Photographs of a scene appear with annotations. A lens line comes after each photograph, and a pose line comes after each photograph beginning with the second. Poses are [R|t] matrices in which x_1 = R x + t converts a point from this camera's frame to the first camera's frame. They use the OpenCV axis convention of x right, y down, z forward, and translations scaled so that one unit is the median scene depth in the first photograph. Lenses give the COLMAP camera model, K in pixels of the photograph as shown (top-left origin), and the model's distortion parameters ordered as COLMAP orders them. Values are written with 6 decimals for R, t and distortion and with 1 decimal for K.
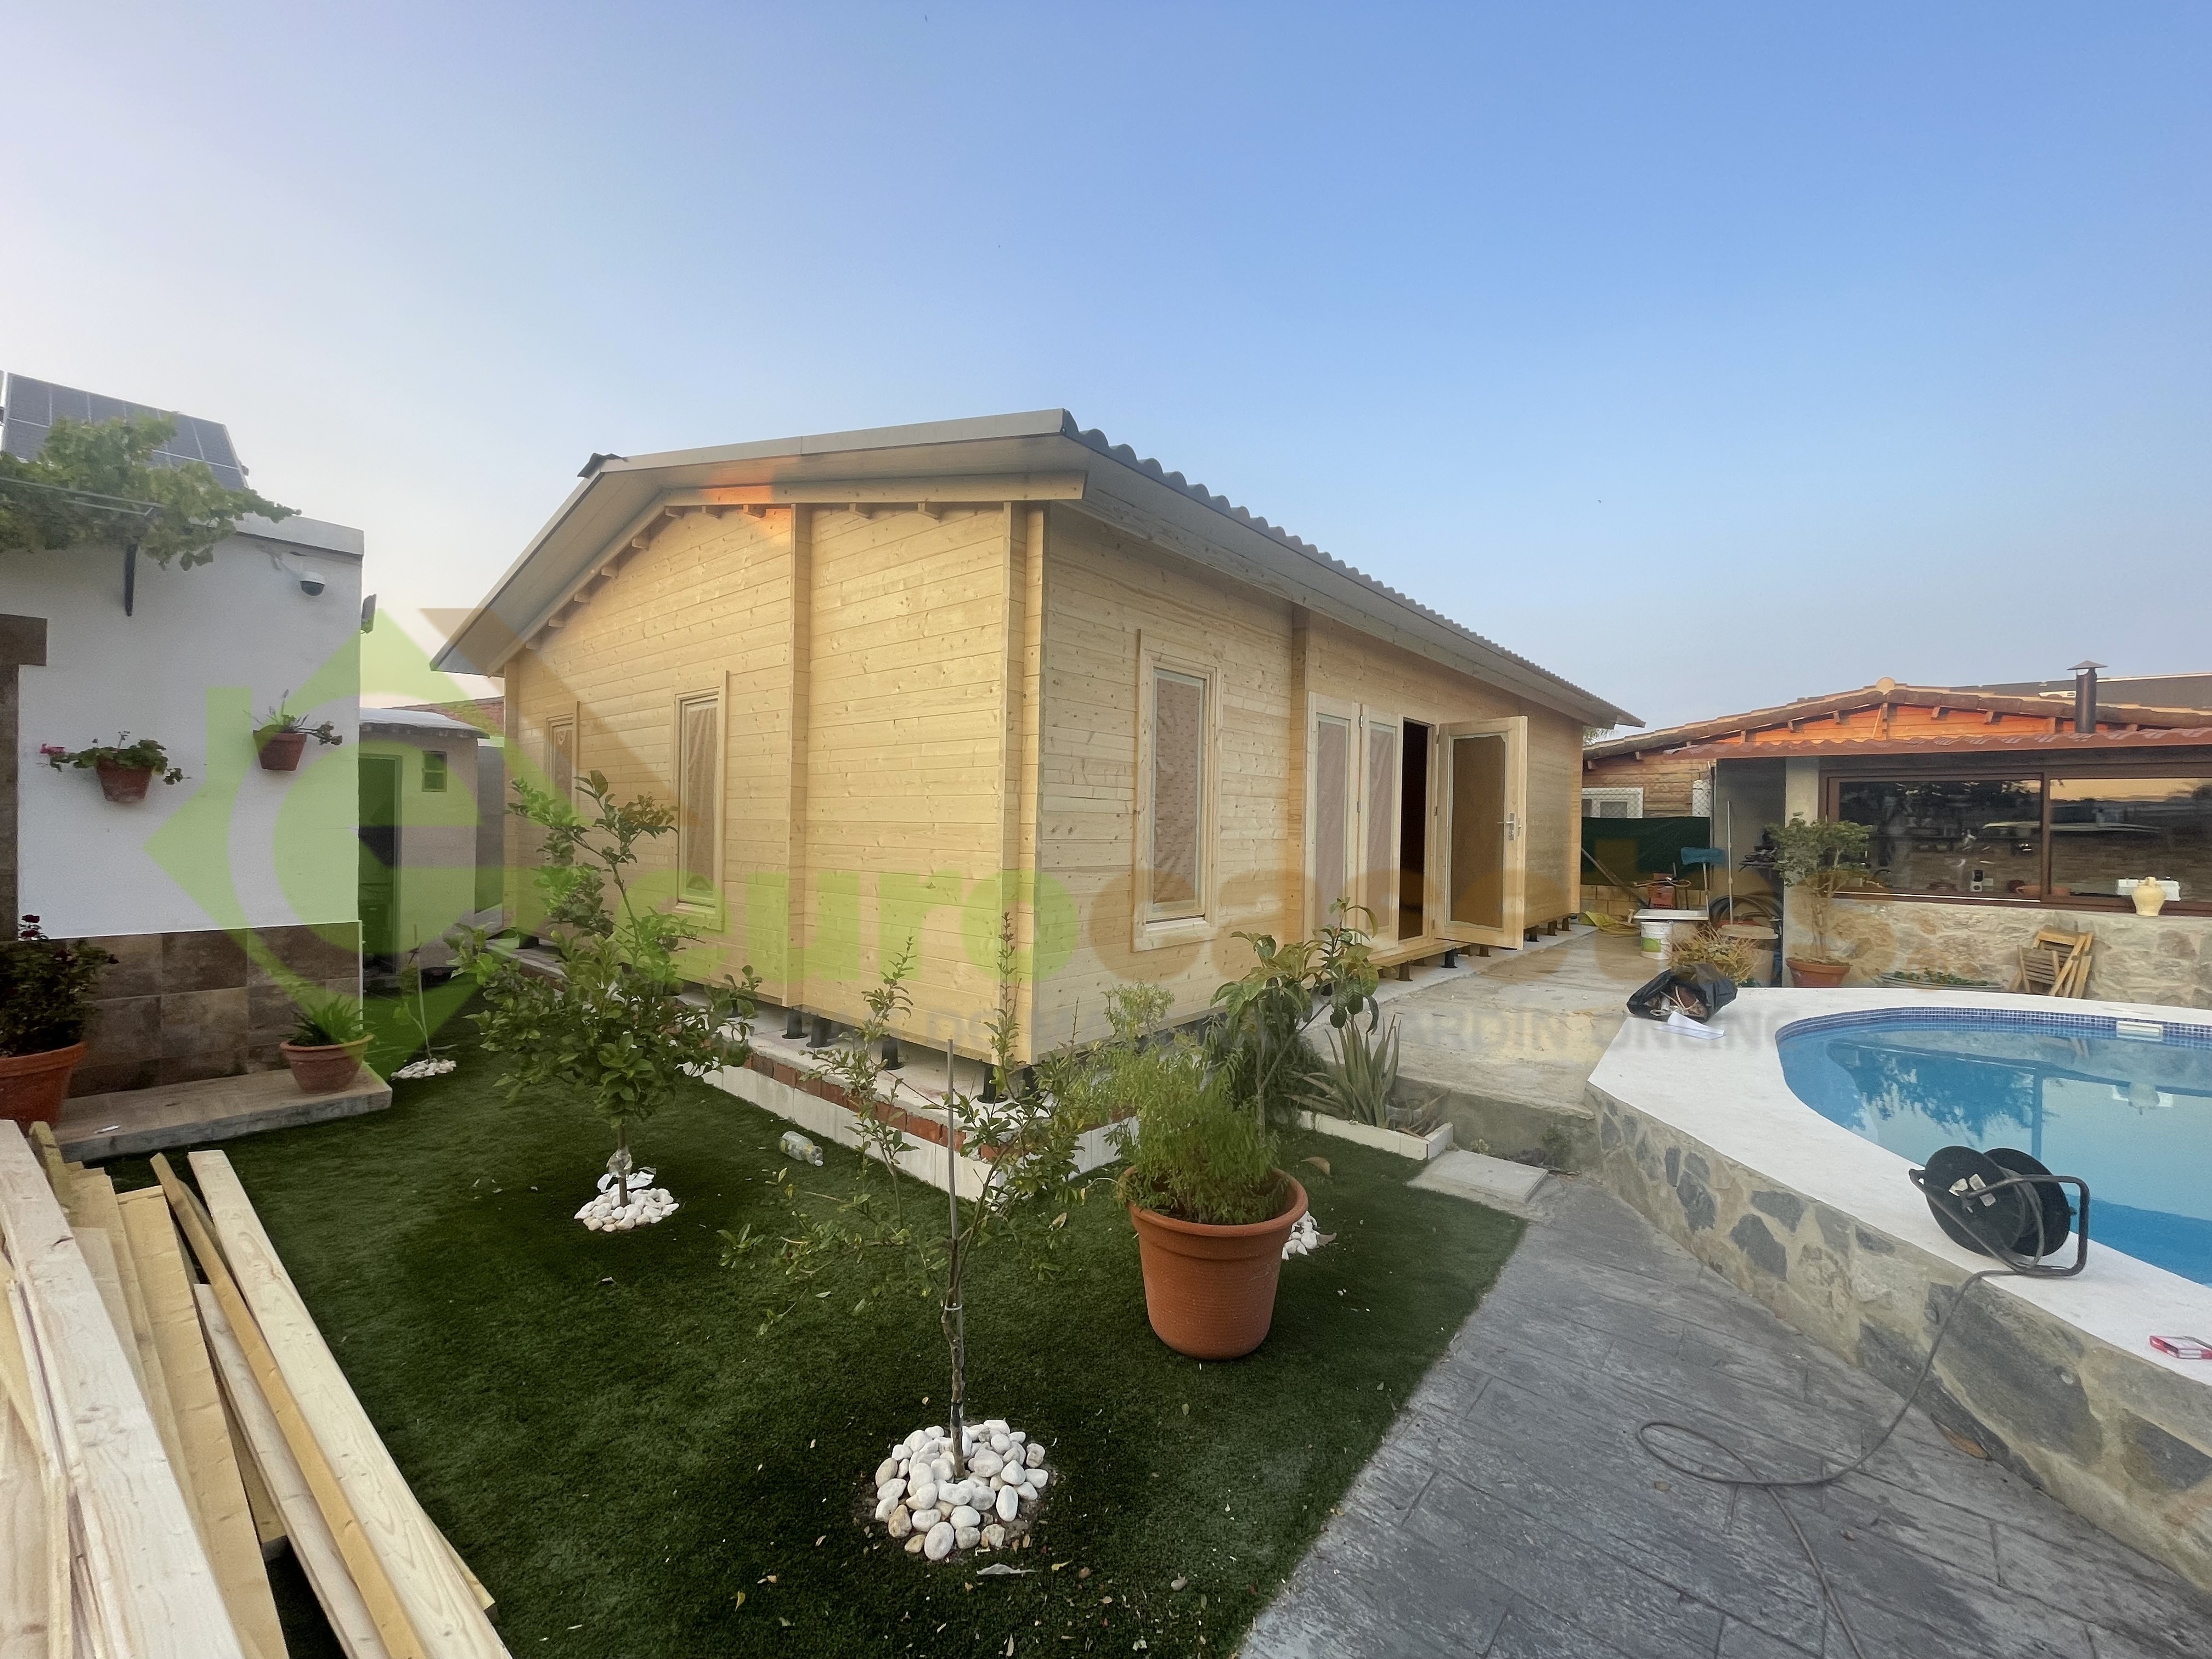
lens RADIAL K [[892.7, 0, 1106.0], [0, 892.7, 829.5], [0, 0, 1]] dist [-0.003357, -0.000535]
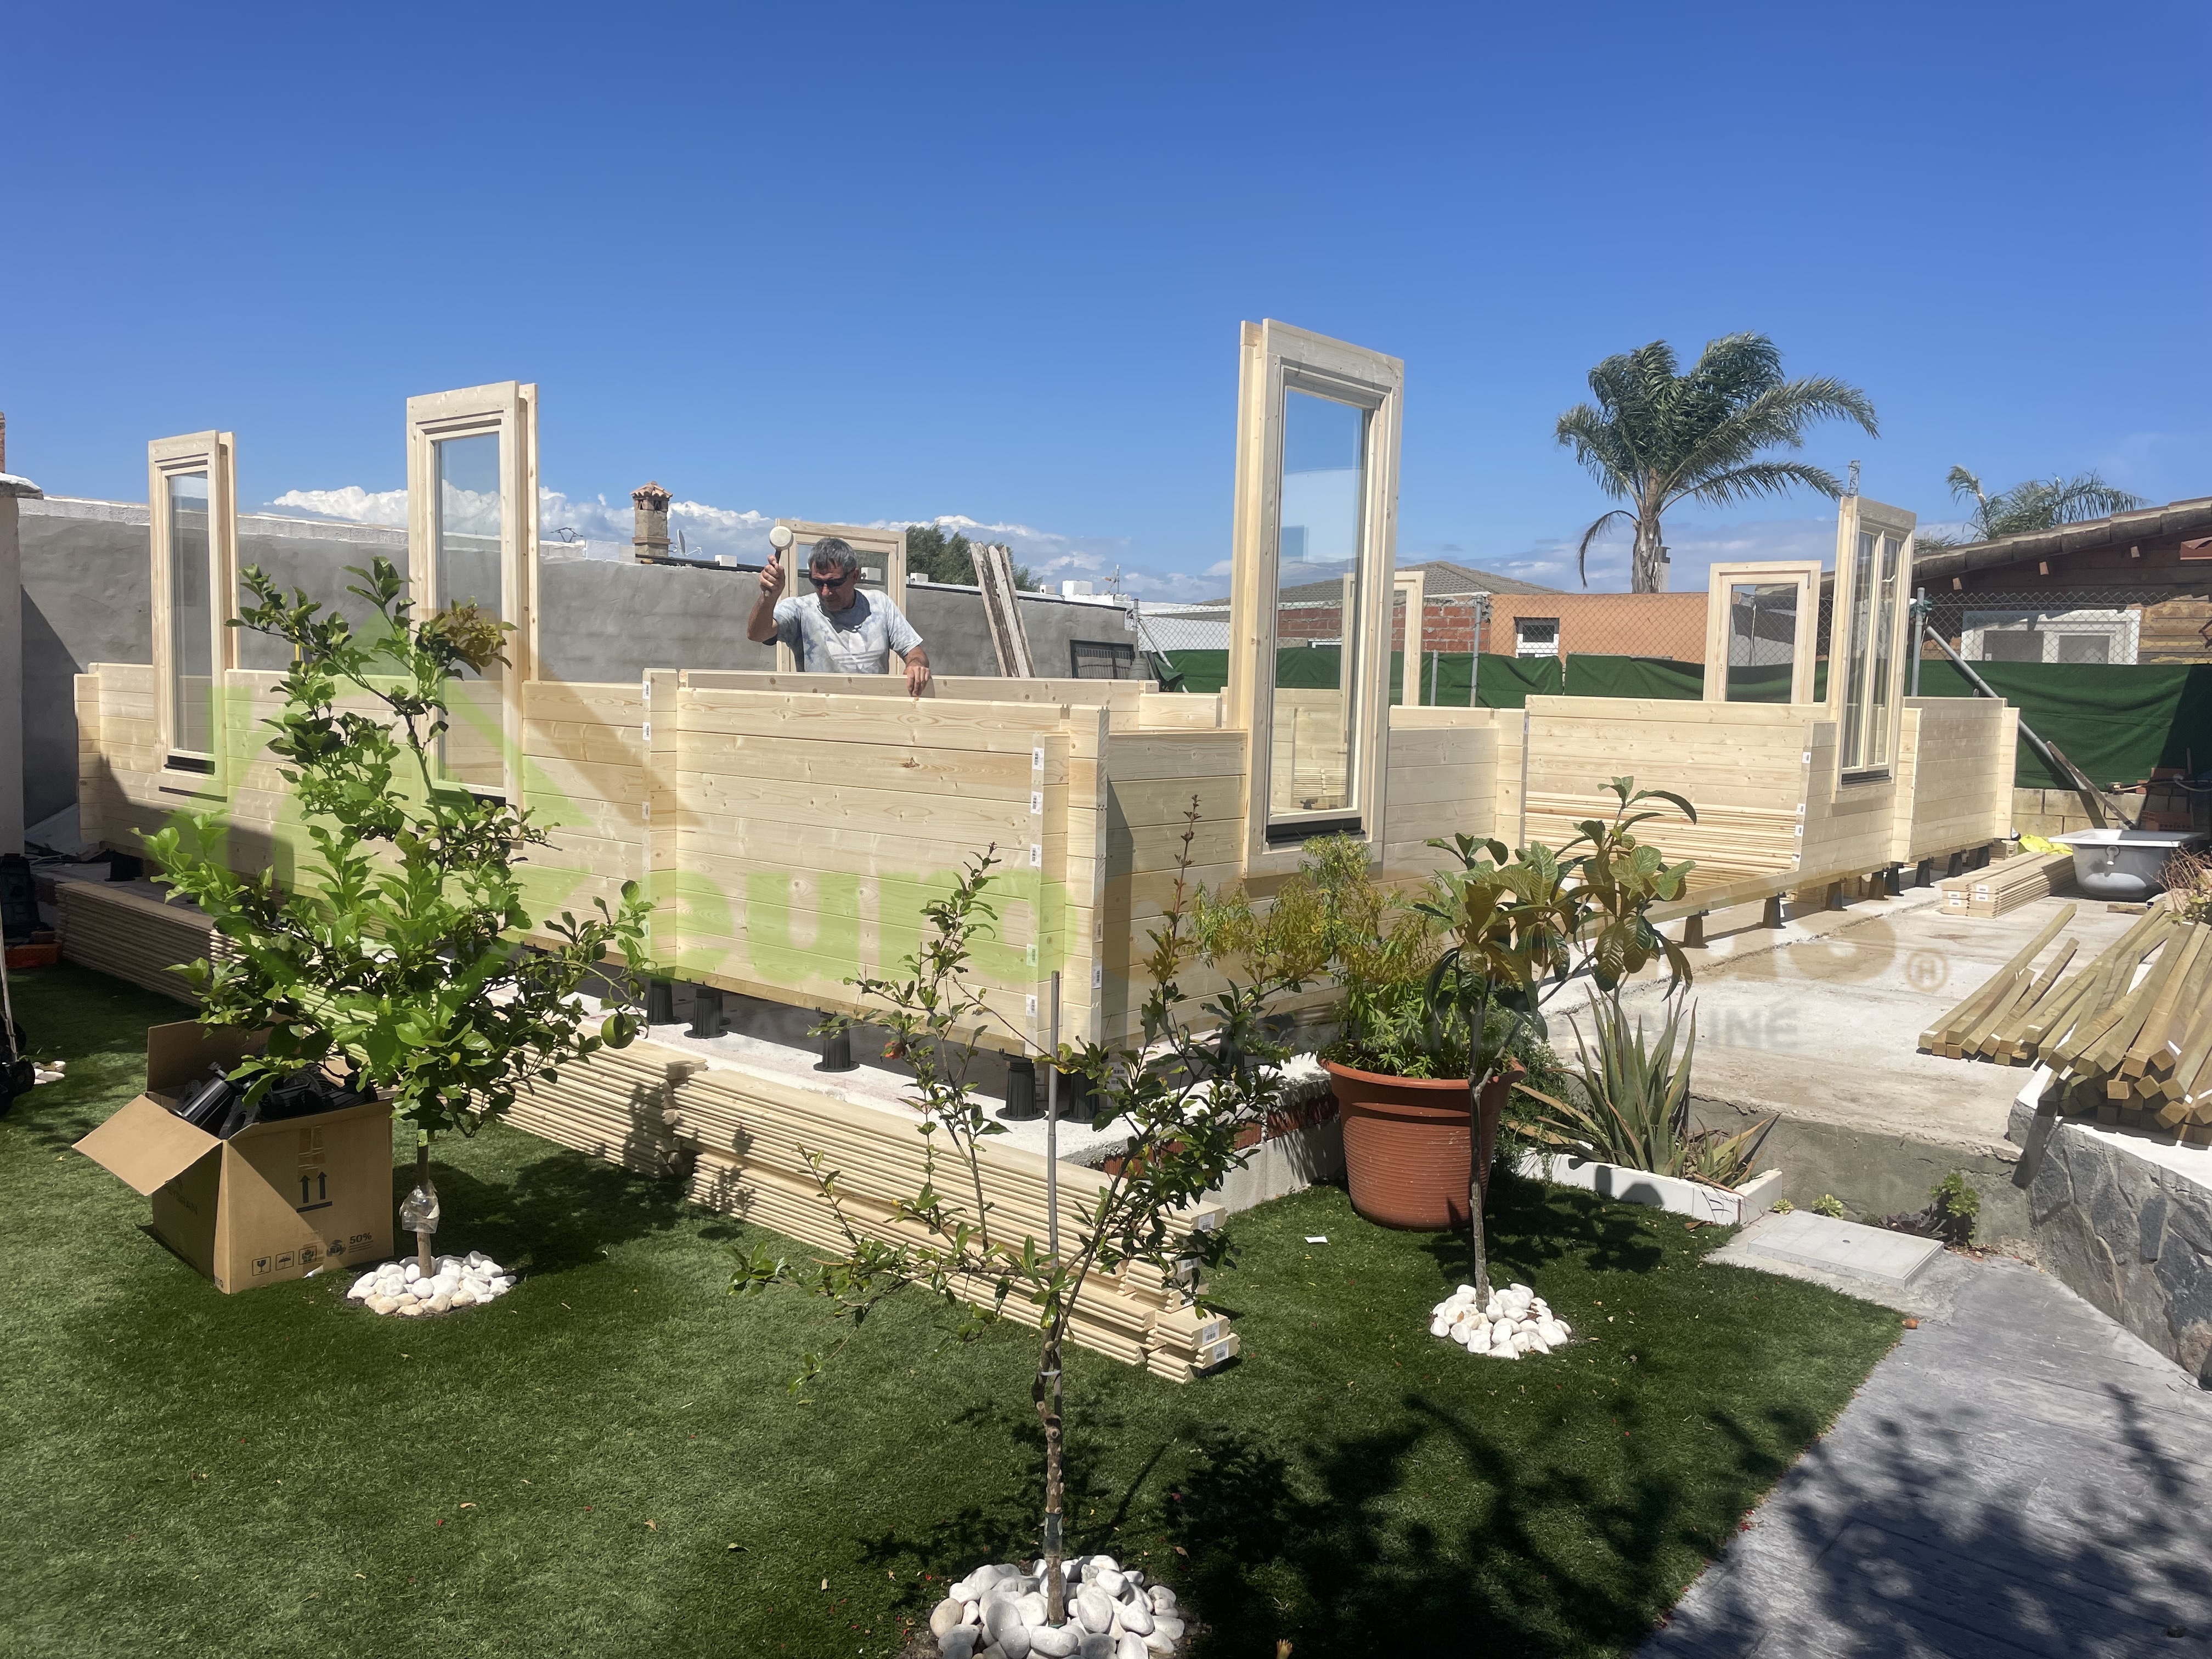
lens RADIAL K [[1662.1, 0, 1119.3], [0, 1662.1, 812.8], [0, 0, 1]] dist [0.113759, -0.148649]
pose [[0.999948, 0.009376, 0.004095, -0.064666], [-0.009659, 0.997075, 0.075822, 0.011222], [-0.003372, -0.075858, 0.997113, -0.112366]]
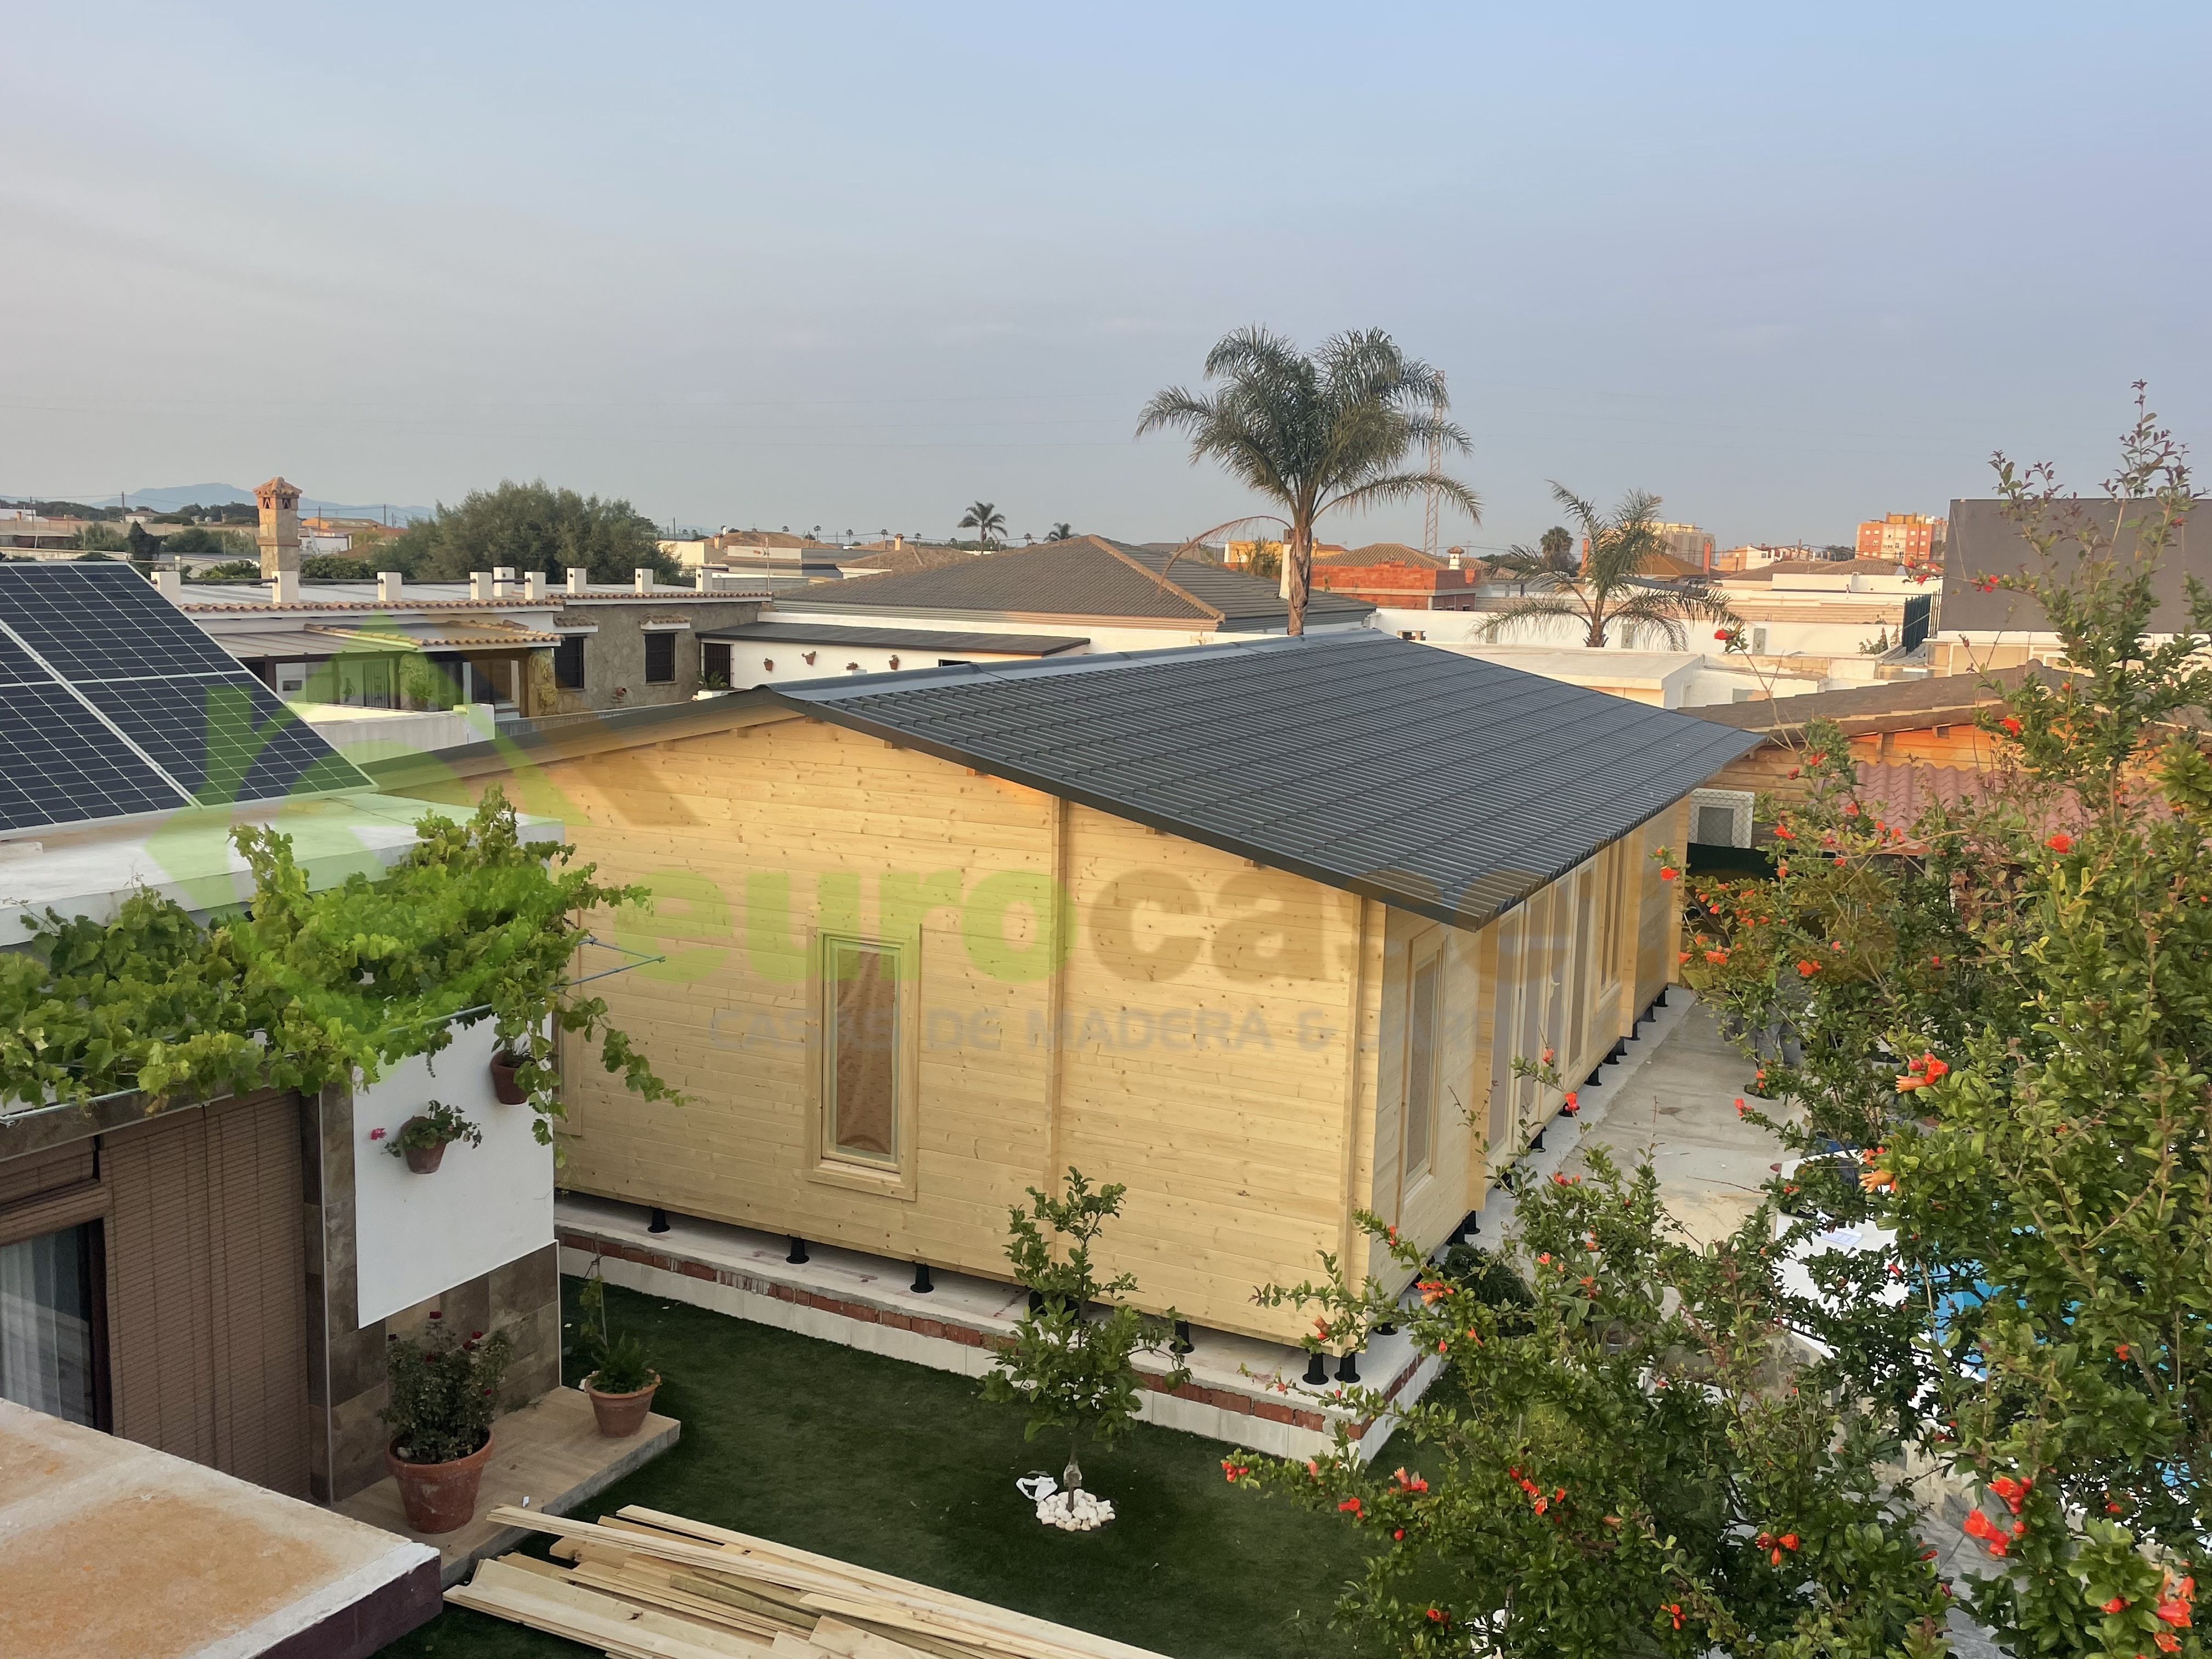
lens RADIAL K [[1855.1, 0, 1115.2], [0, 1855.1, 823.1], [0, 0, 1]] dist [0.103858, -0.166883]
pose [[0.968284, -0.028043, 0.248275, -0.935663], [-0.007264, 0.990102, 0.140161, -0.733139], [-0.249748, -0.137519, 0.958496, -1.139295]]
